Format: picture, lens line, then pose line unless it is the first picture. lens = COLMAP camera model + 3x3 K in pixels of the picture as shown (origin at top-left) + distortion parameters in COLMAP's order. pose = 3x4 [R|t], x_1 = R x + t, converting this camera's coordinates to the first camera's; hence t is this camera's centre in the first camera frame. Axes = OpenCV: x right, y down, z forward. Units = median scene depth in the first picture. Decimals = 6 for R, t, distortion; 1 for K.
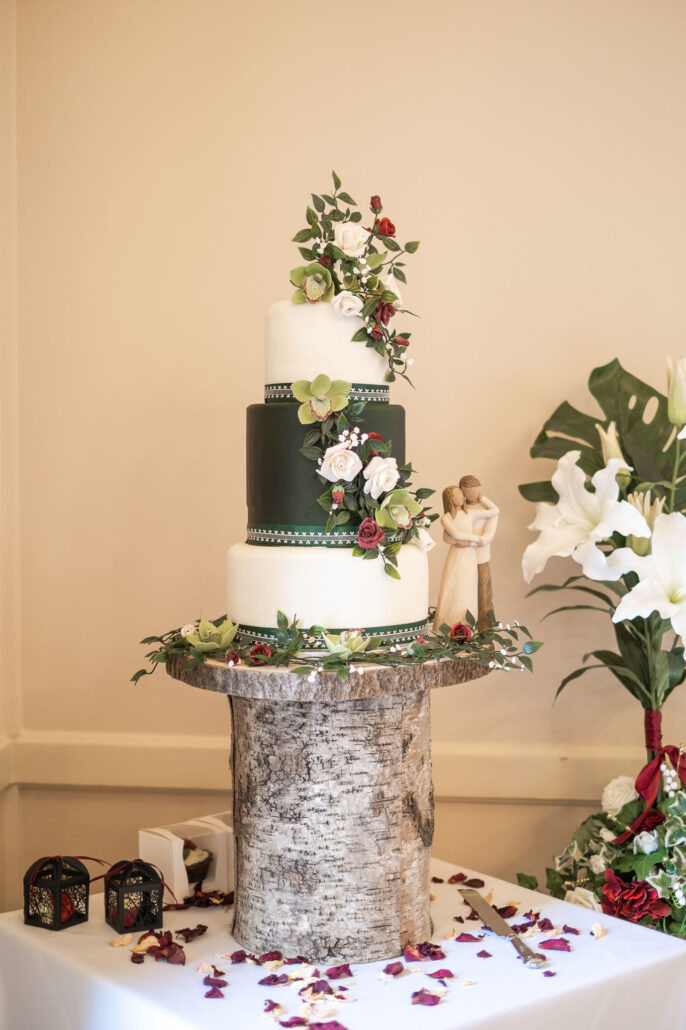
lens RADIAL K [[1652.4, 0, 343.0], [0, 1652.4, 515.0], [0, 0, 1]] dist [0.012991, 0.076942]
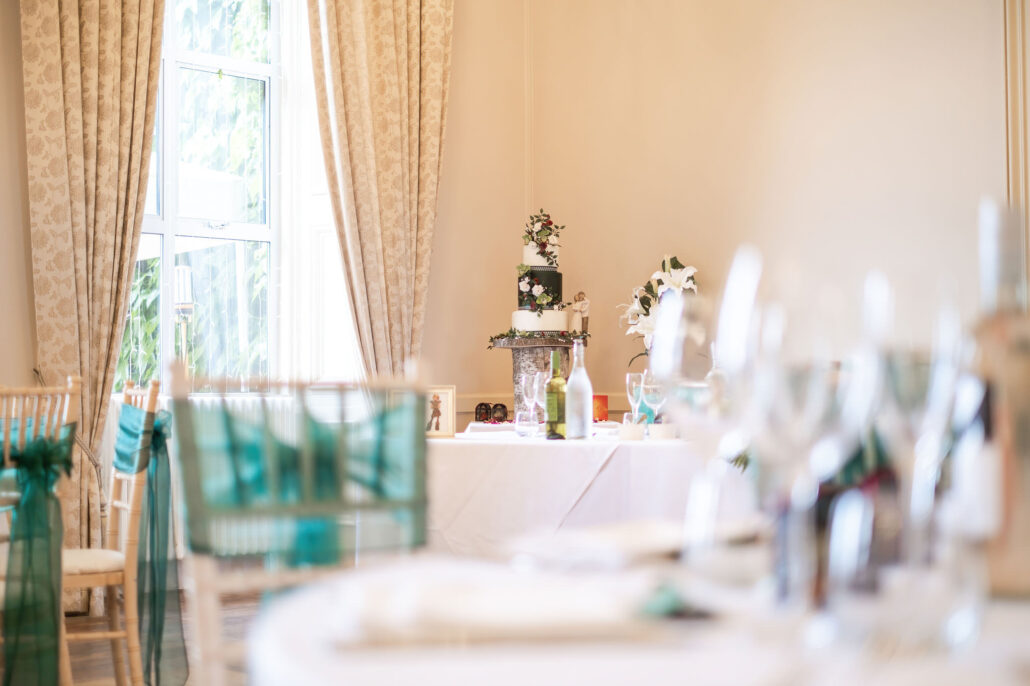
lens RADIAL K [[1652.4, 0, 515.0], [0, 1652.4, 343.0], [0, 0, 1]] dist [0.012991, 0.076942]
pose [[0.803349, -0.025809, -0.594948, 2.160344], [-0.024647, 0.996763, -0.076520, 0.375178], [0.594998, 0.076136, 0.800113, -1.962598]]
